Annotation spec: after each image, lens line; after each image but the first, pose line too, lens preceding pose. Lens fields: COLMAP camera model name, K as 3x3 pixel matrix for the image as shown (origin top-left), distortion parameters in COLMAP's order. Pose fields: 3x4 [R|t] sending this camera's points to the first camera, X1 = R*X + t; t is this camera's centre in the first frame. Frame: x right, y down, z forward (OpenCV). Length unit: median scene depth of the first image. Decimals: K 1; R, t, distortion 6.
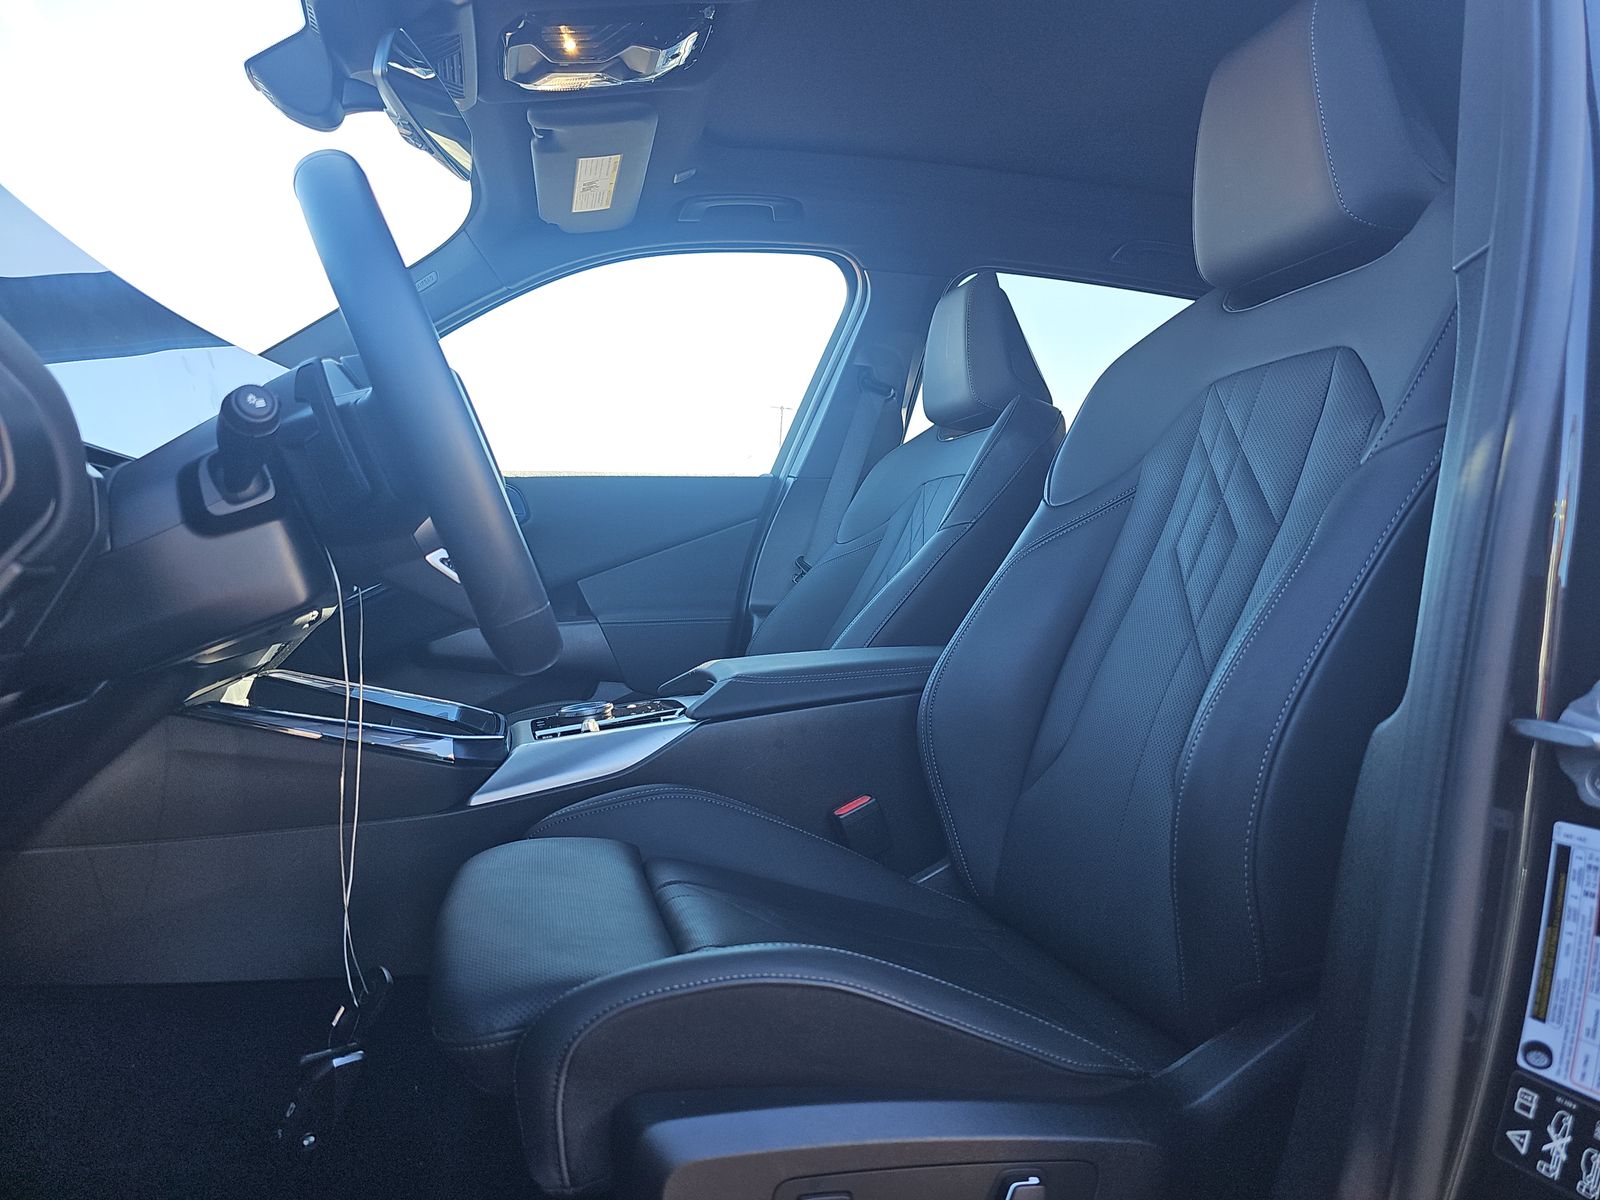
lens RADIAL K [[1073.0, 0, 800.0], [0, 1073.0, 600.0], [0, 0, 1]] dist [0.001109, 0.000131]
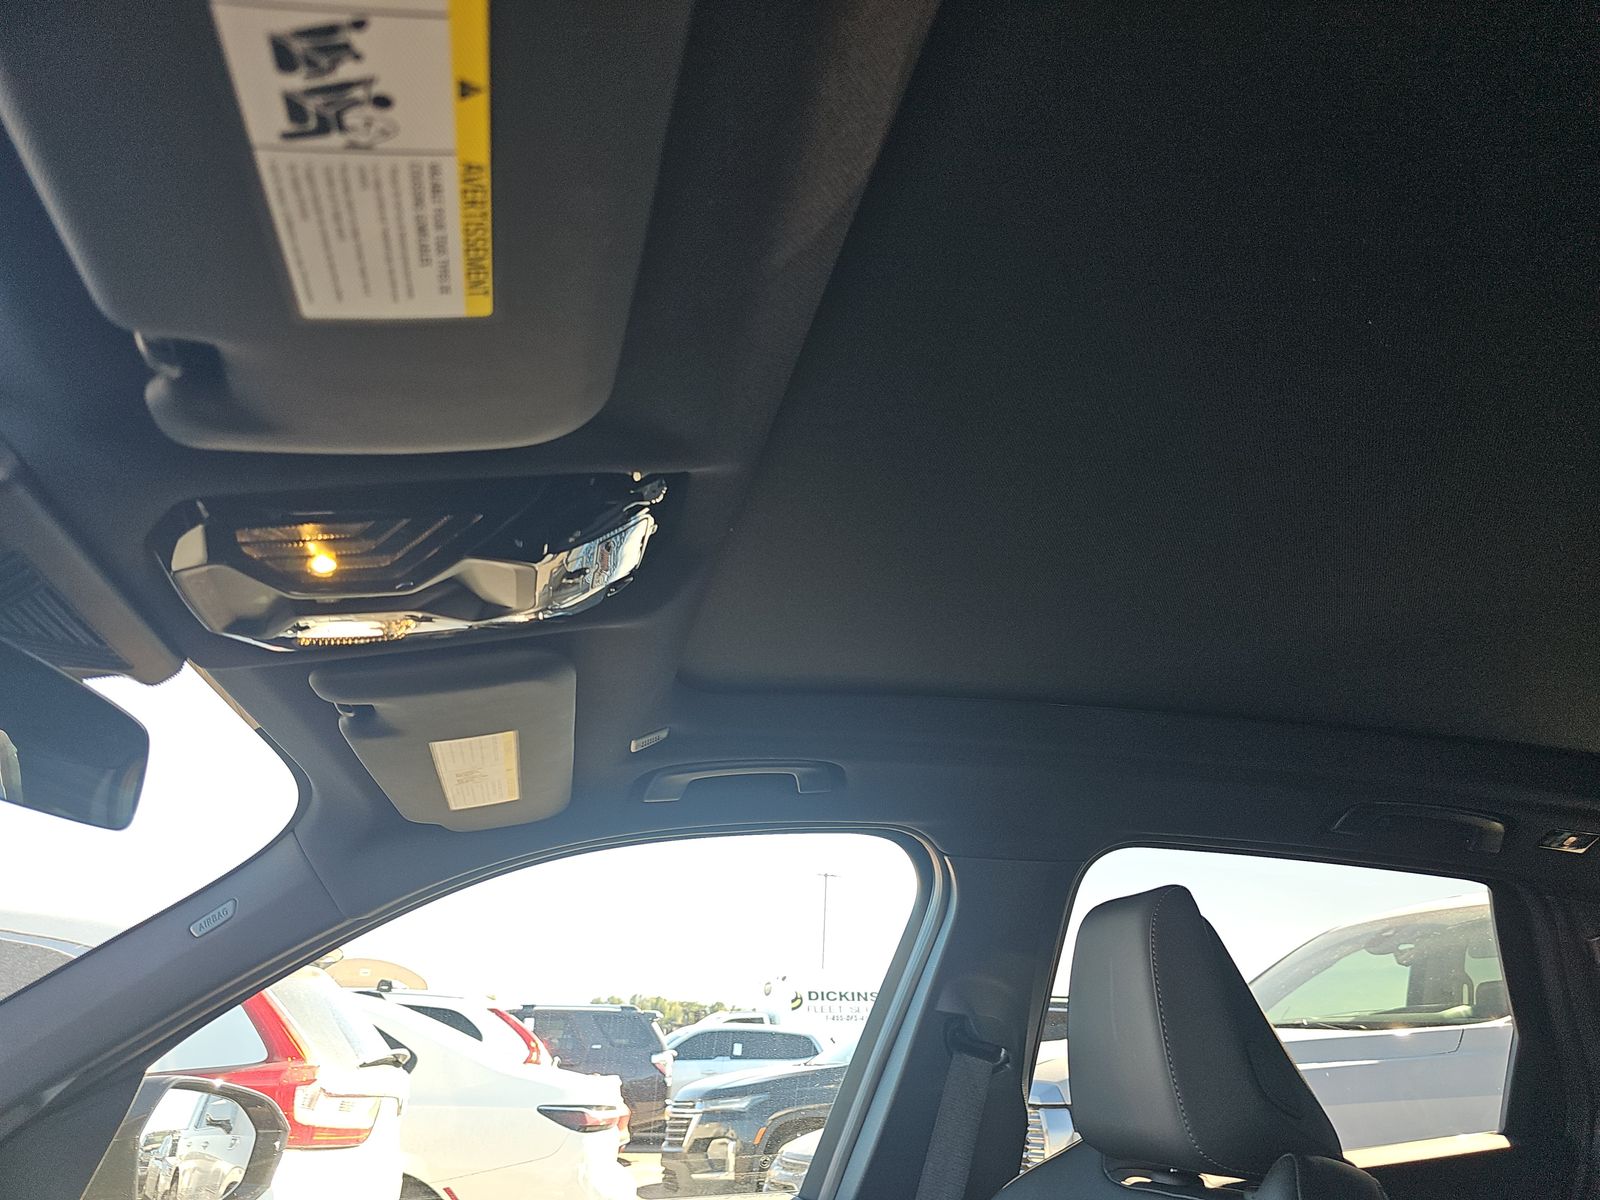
lens RADIAL K [[1073.0, 0, 800.0], [0, 1073.0, 600.0], [0, 0, 1]] dist [0.001109, 0.000131]
pose [[0.998929, -0.031952, -0.033467, 0.000924], [0.015436, 0.911972, -0.409962, -0.219330], [0.043620, 0.409006, 0.911488, 0.419998]]
